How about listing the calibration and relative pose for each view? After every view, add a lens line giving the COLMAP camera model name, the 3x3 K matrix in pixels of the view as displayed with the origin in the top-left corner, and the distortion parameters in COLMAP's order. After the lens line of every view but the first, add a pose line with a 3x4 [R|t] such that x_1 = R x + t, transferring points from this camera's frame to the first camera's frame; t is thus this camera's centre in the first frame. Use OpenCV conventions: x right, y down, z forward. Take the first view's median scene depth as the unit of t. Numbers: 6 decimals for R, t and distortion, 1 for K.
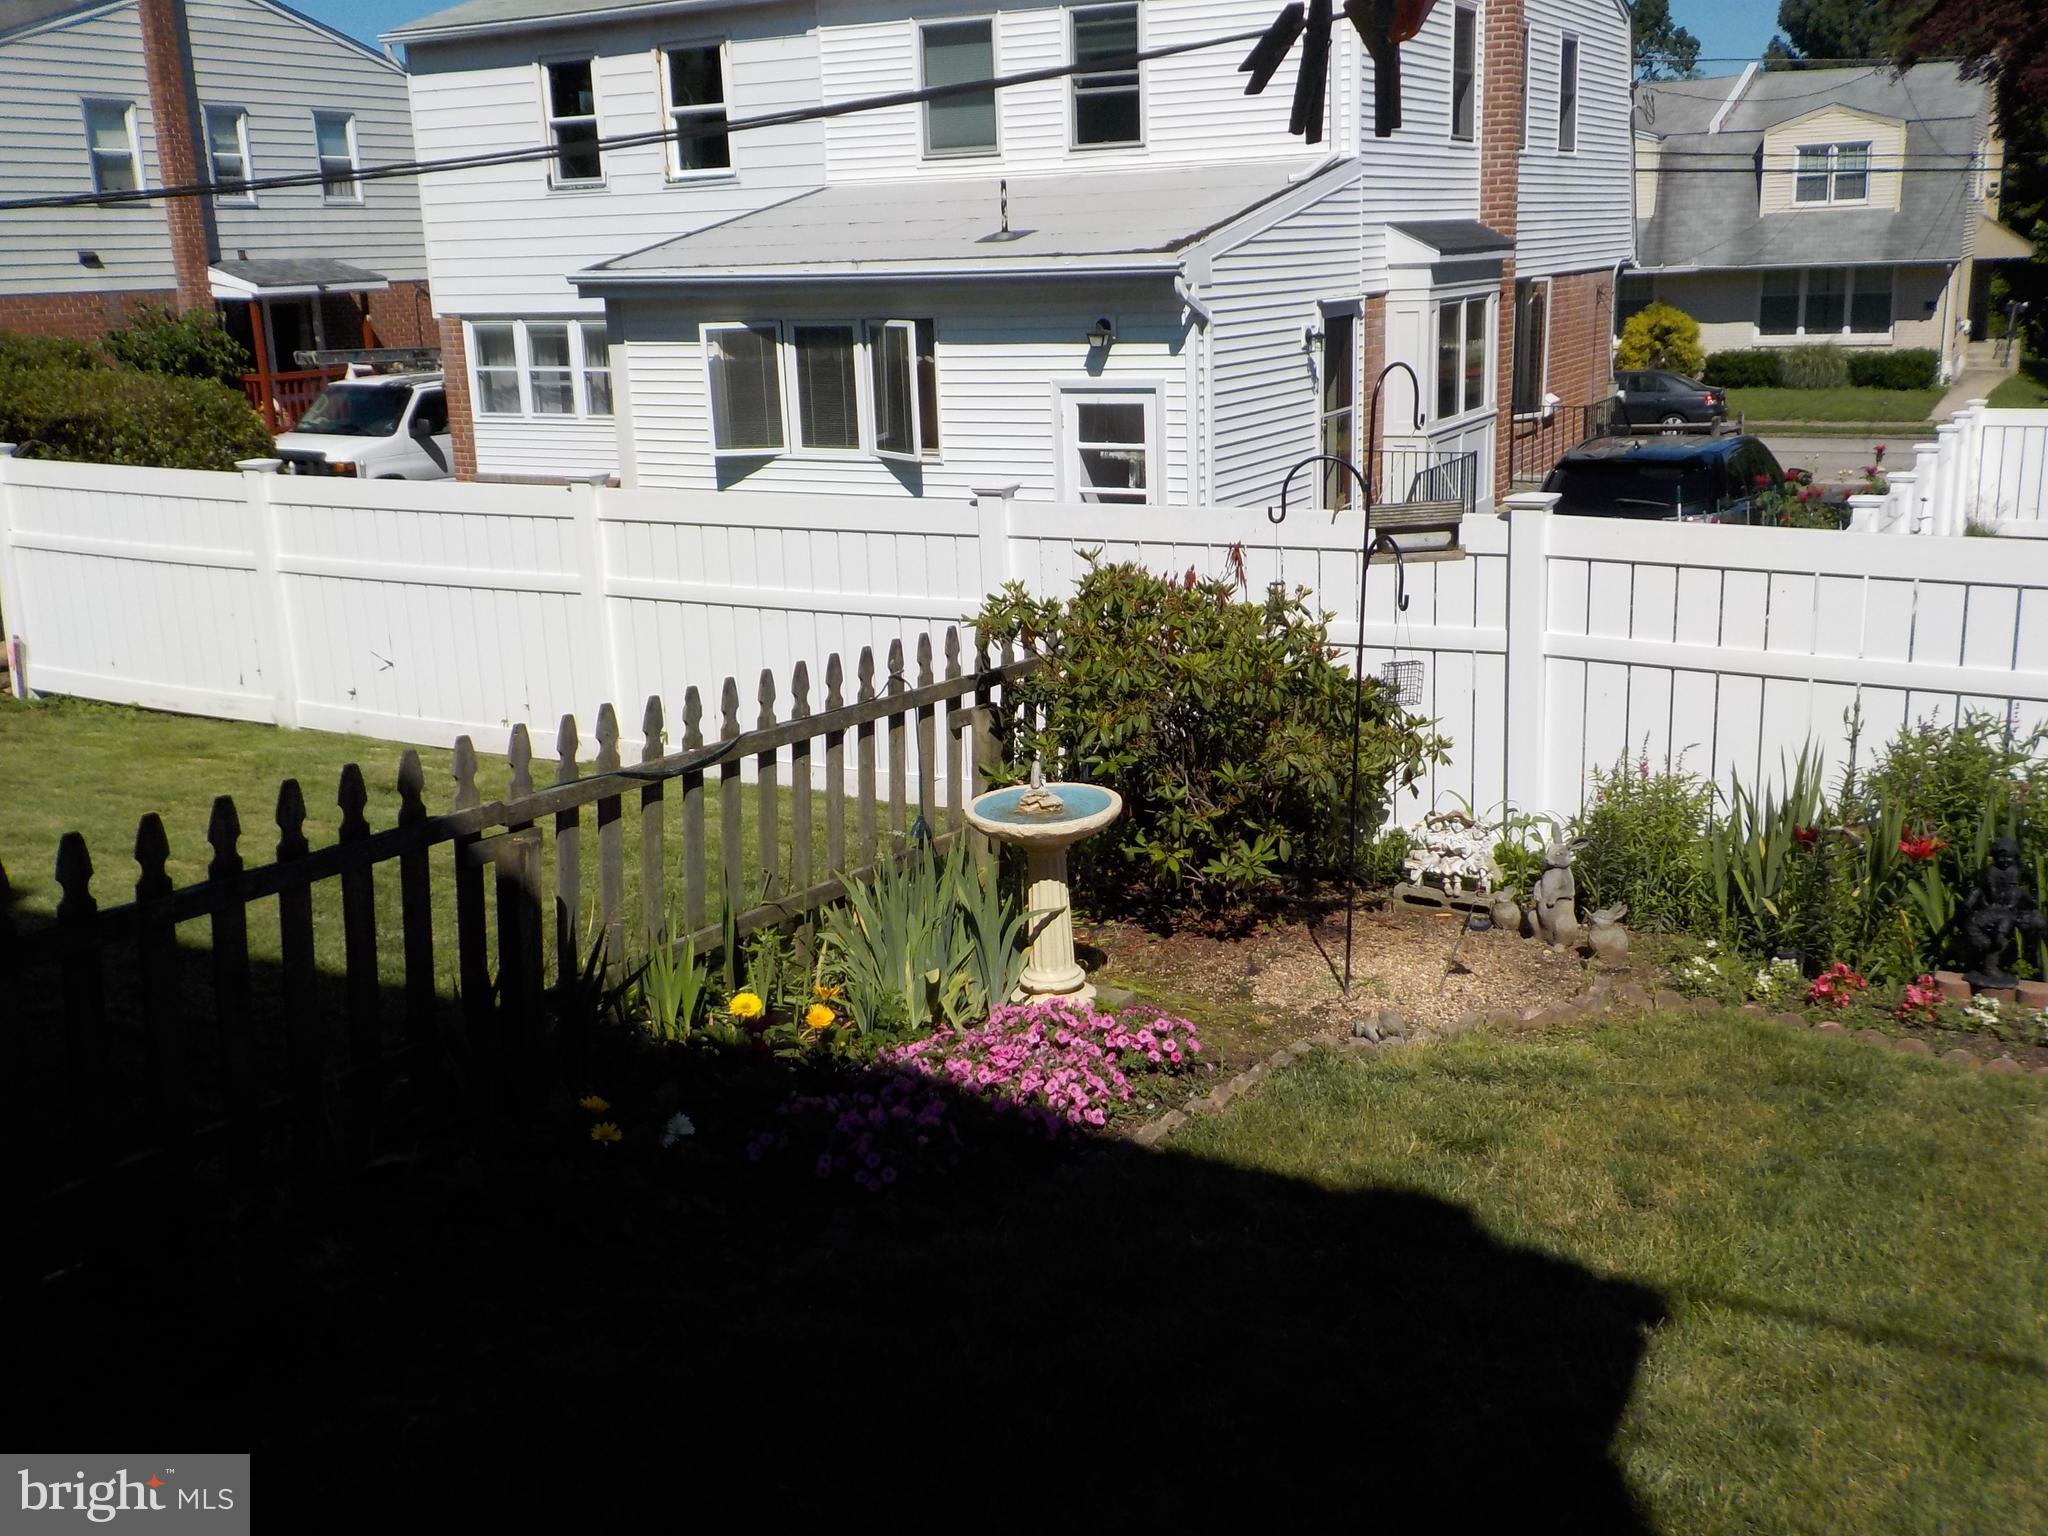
lens RADIAL K [[1906.3, 0, 1030.7], [0, 1906.3, 755.8], [0, 0, 1]] dist [0.027356, -0.005524]
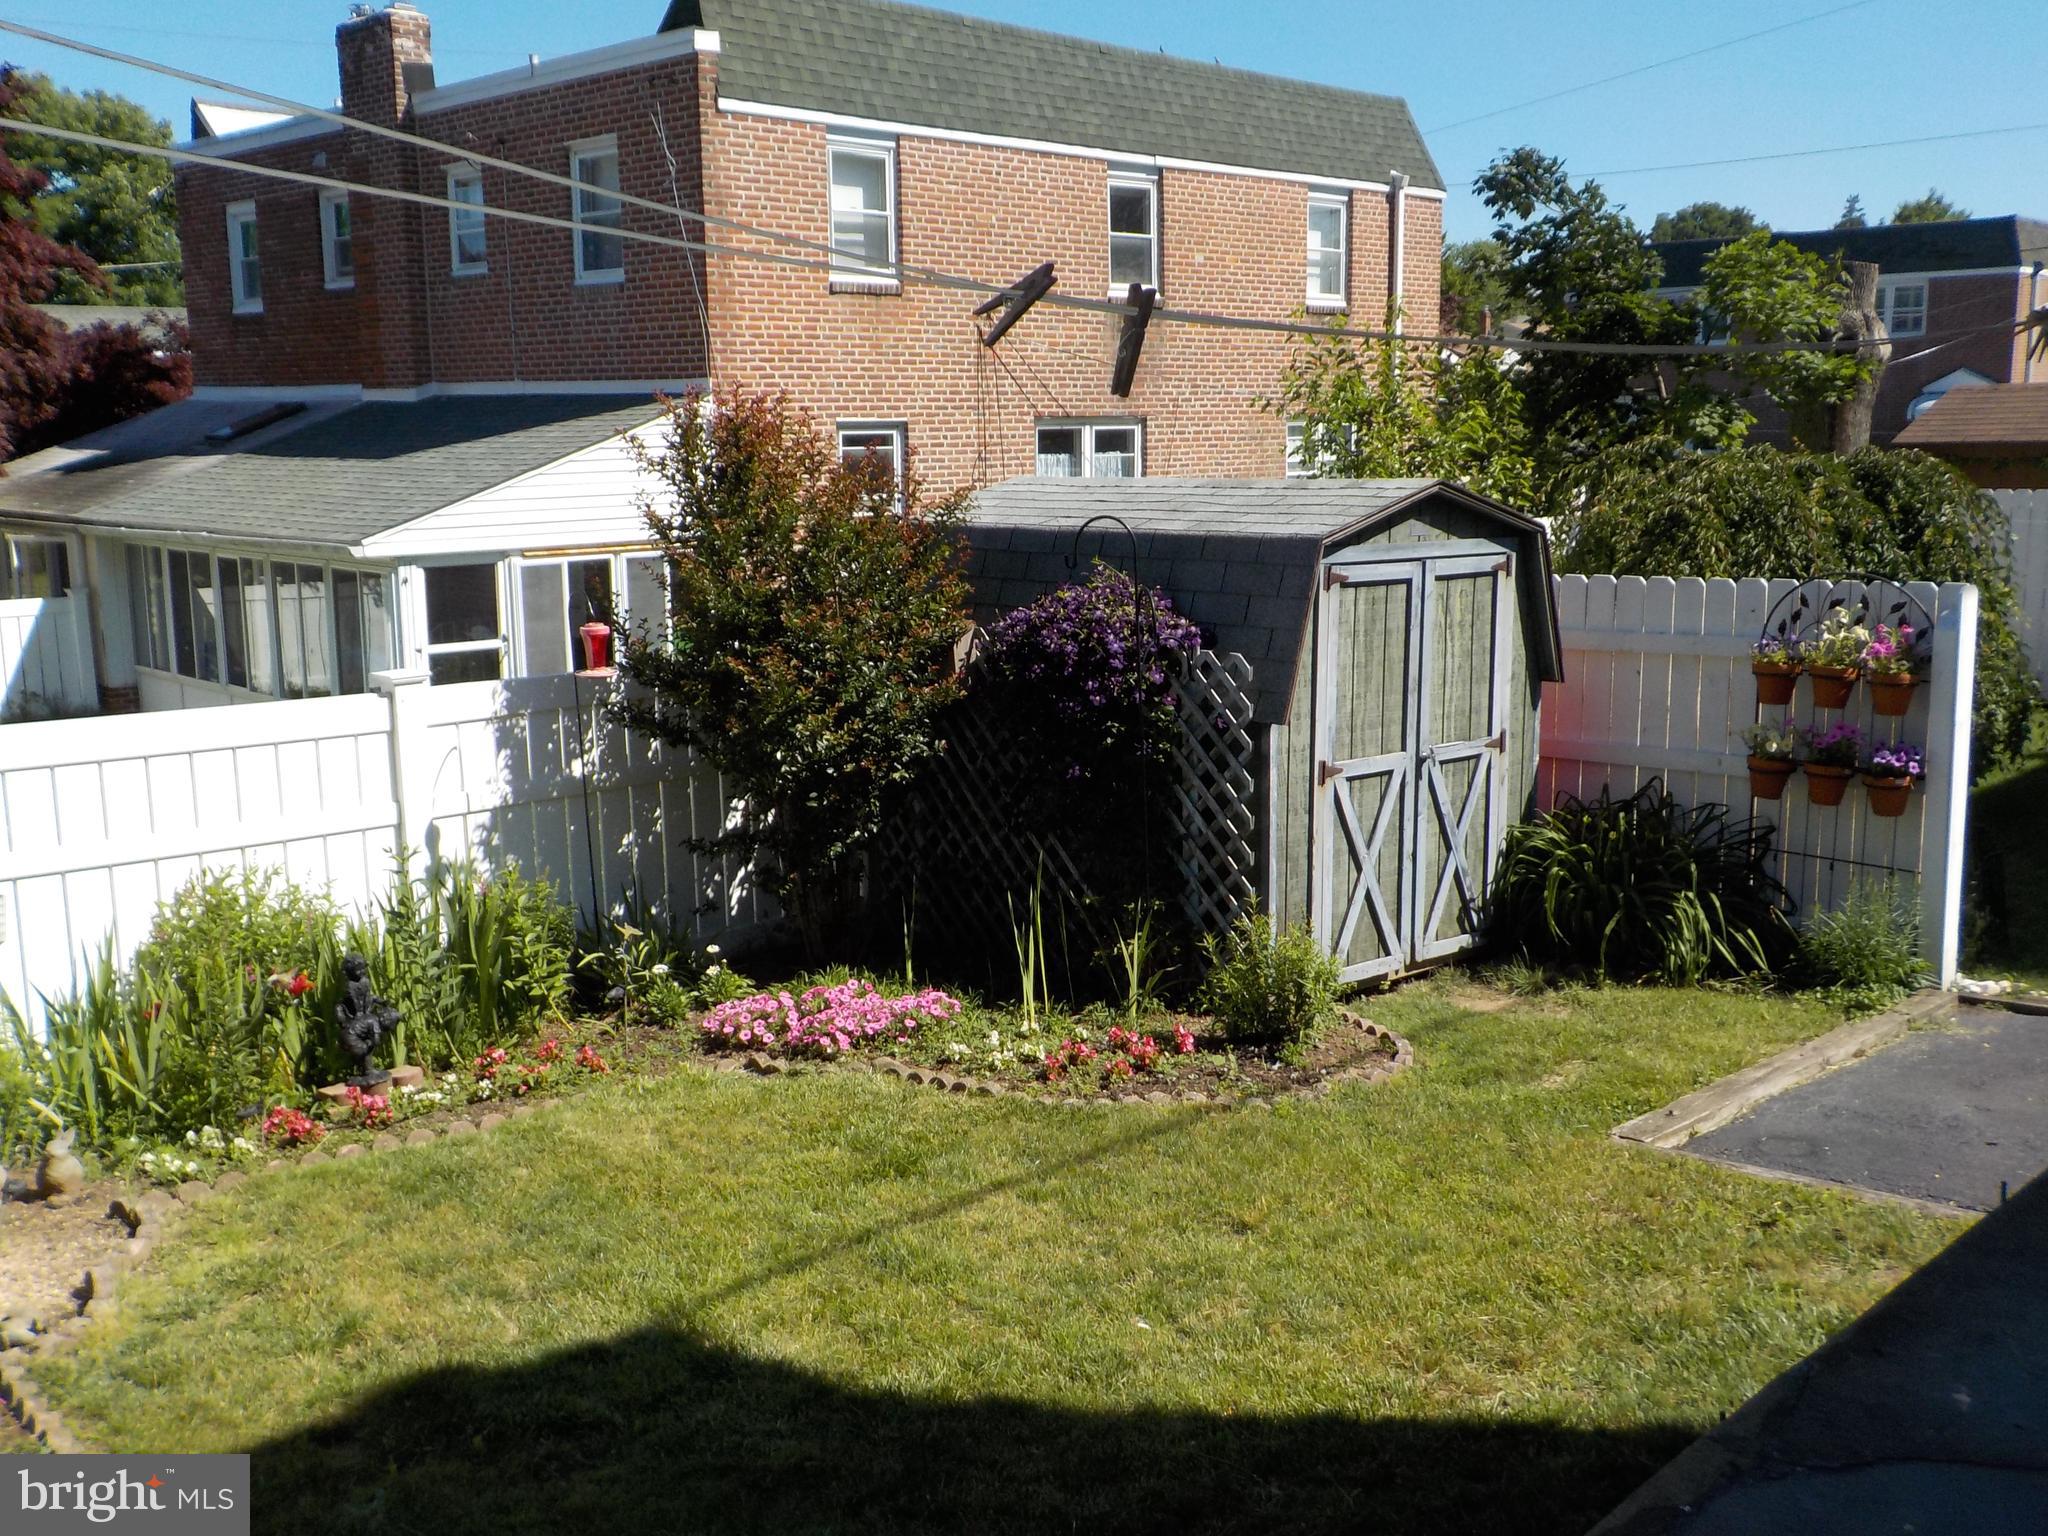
lens RADIAL K [[1912.4, 0, 1019.1], [0, 1912.4, 766.5], [0, 0, 1]] dist [0.022530, -0.005734]
pose [[0.262299, -0.133865, 0.955656, -0.401093], [0.235326, 0.969306, 0.071187, -0.046270], [-0.935853, 0.206218, 0.285750, 0.236200]]
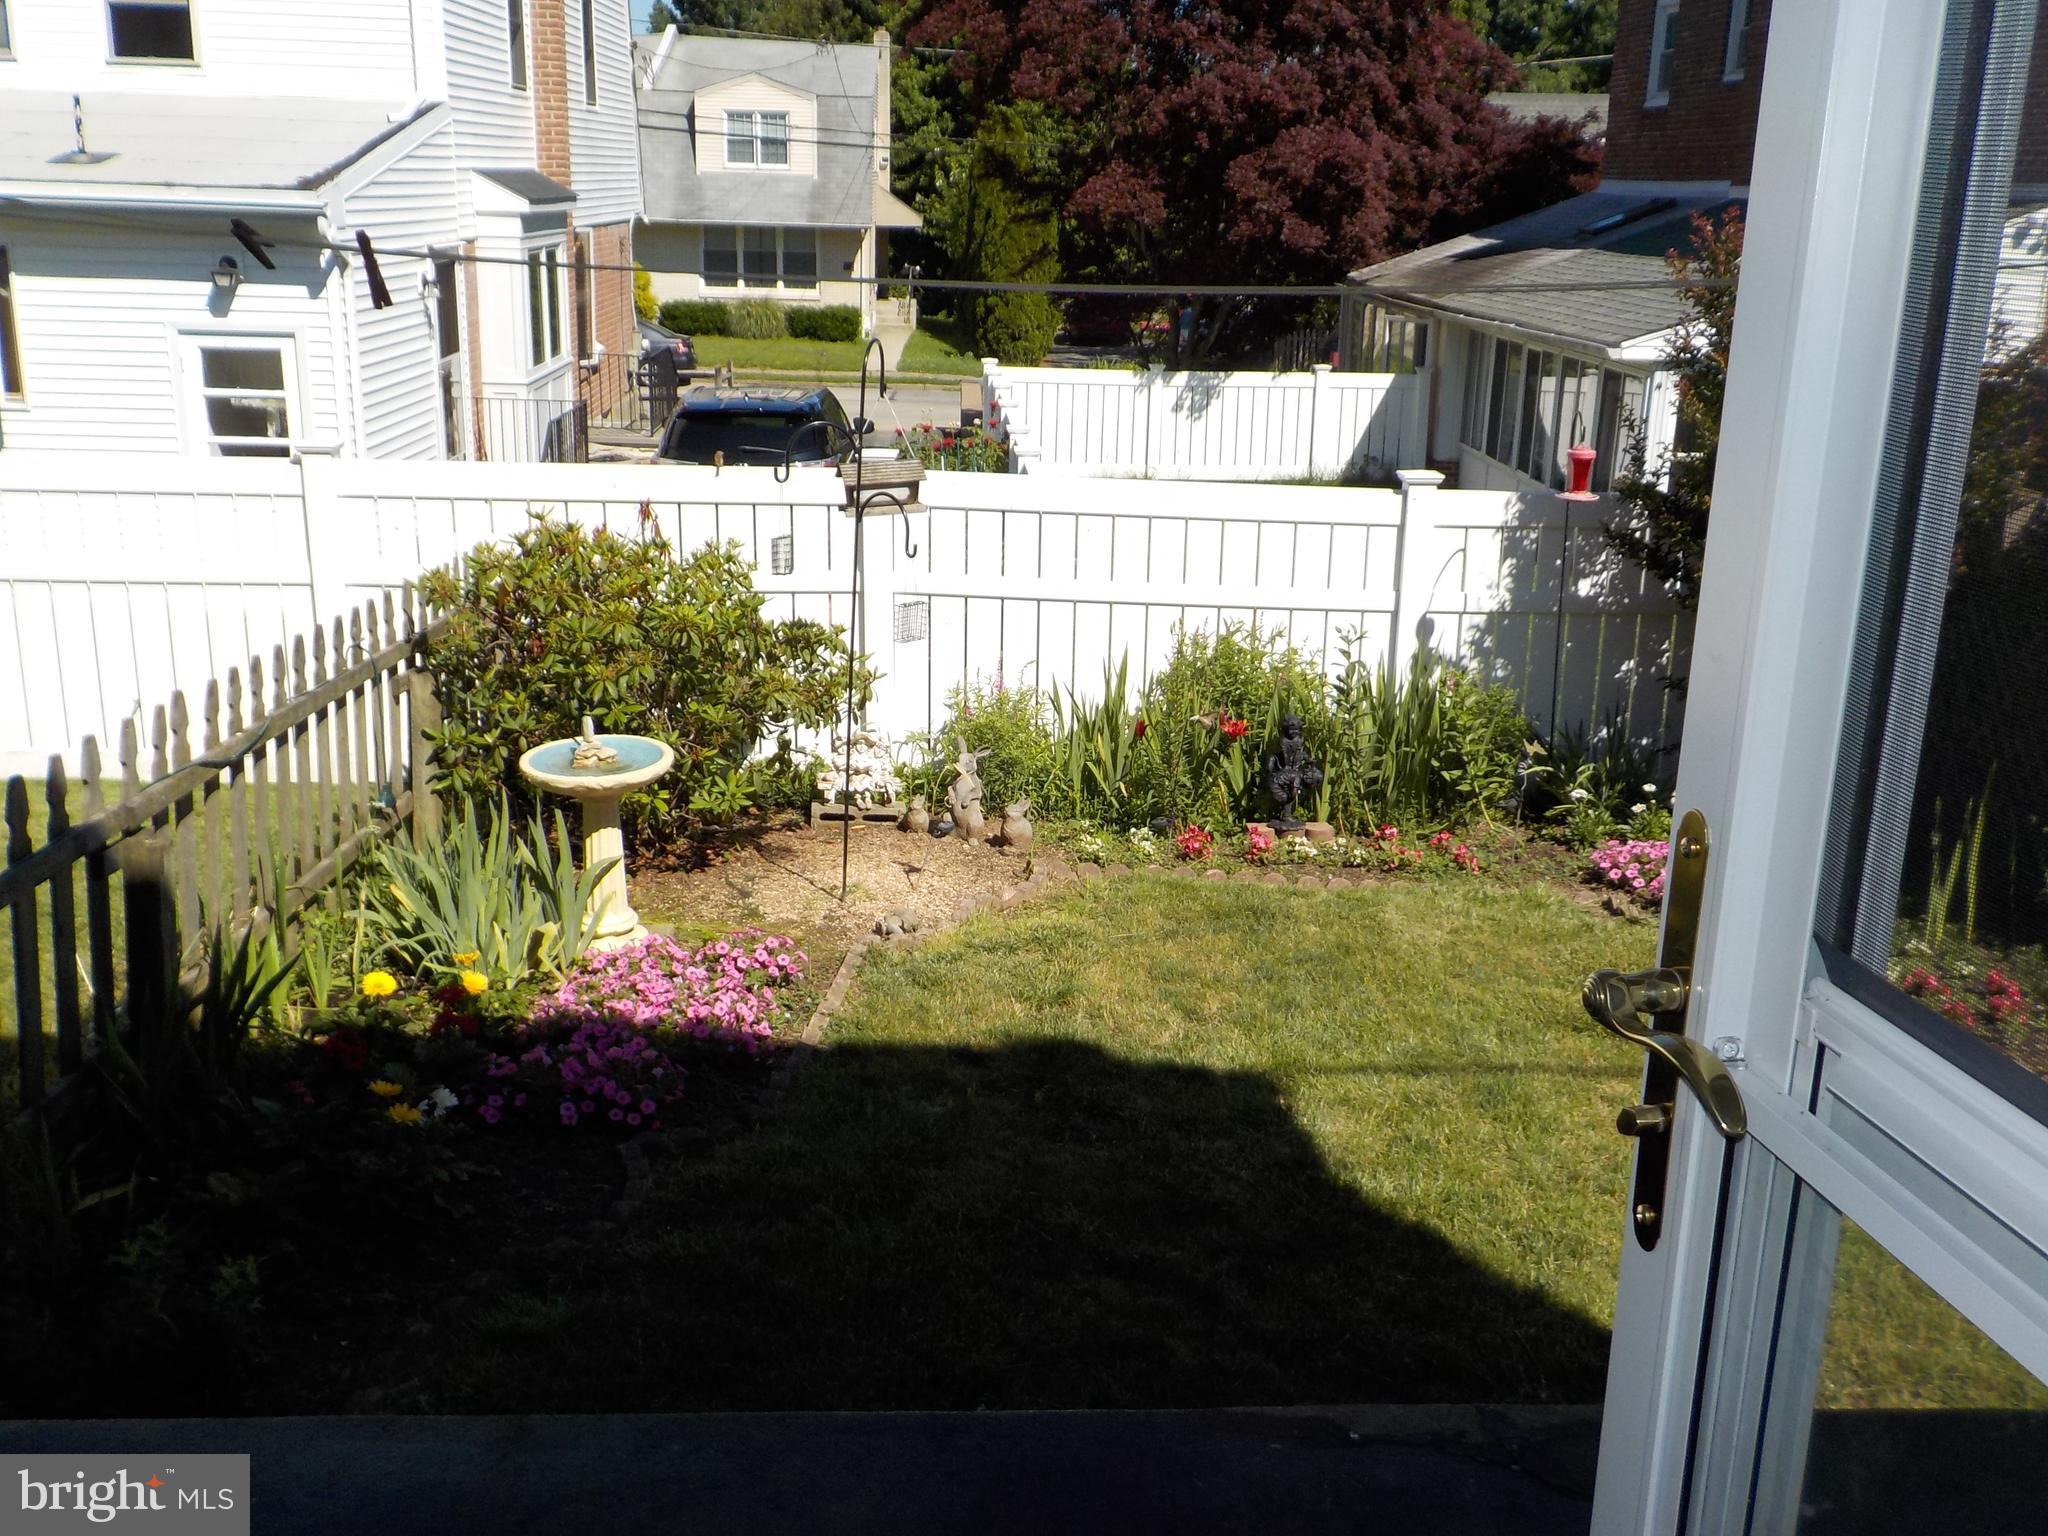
lens RADIAL K [[1906.3, 0, 1030.7], [0, 1906.3, 755.8], [0, 0, 1]] dist [0.027356, -0.005524]
pose [[0.848733, -0.092534, 0.520662, -0.276252], [0.076265, 0.995697, 0.052639, -0.009968], [-0.523293, -0.004968, 0.852138, -0.013320]]
